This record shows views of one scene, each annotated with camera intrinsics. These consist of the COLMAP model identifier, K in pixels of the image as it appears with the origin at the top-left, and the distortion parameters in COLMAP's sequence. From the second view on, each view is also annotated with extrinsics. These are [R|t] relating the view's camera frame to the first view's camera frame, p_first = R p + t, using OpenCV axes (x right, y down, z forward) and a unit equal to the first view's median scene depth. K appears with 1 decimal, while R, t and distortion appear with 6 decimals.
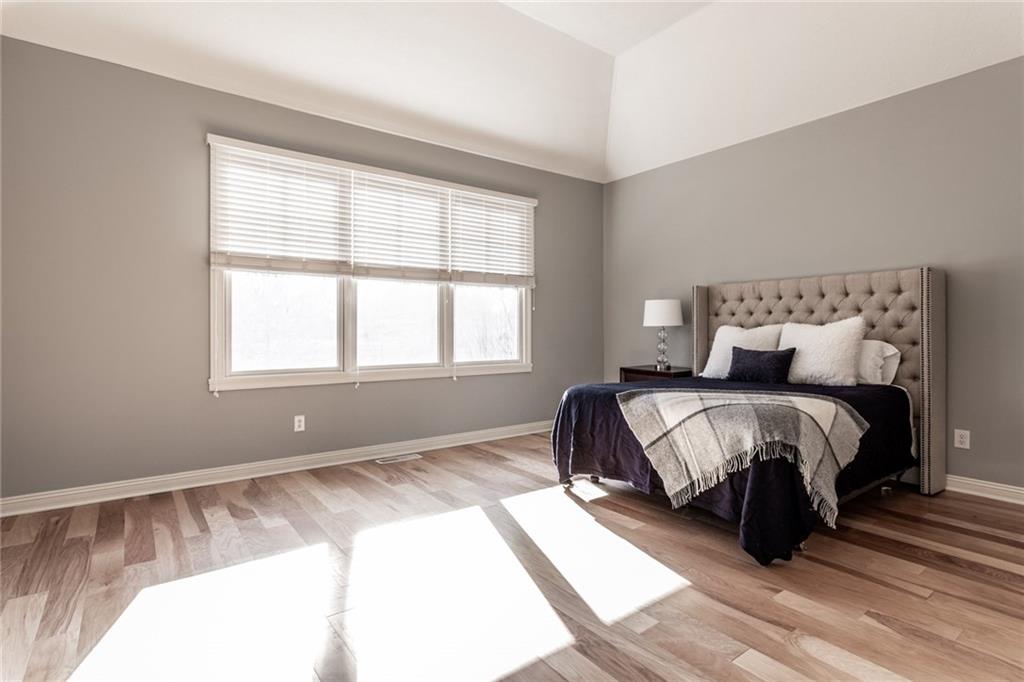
lens RADIAL K [[507.4, 0, 511.7], [0, 507.4, 326.4], [0, 0, 1]] dist [0.000853, 0.000095]
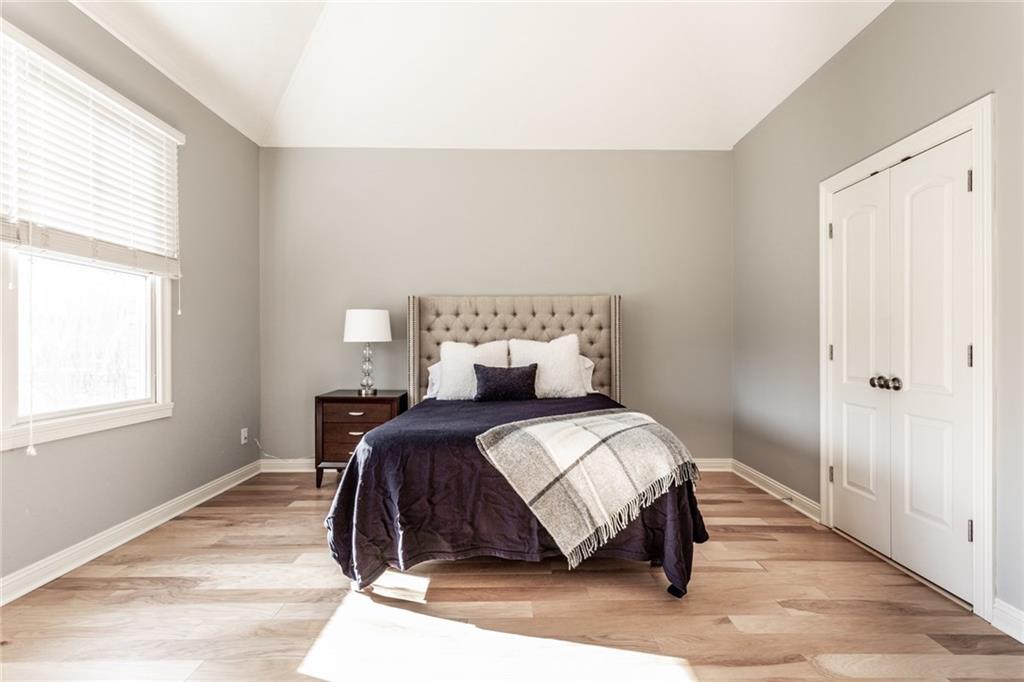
lens RADIAL K [[485.1, 0, 513.6], [0, 485.1, 345.6], [0, 0, 1]] dist [-0.001200, 0.000551]
pose [[0.592673, -0.002650, 0.805439, -0.268896], [-0.002908, 0.999981, 0.005430, 0.000881], [-0.805438, -0.005561, 0.592654, 0.474403]]
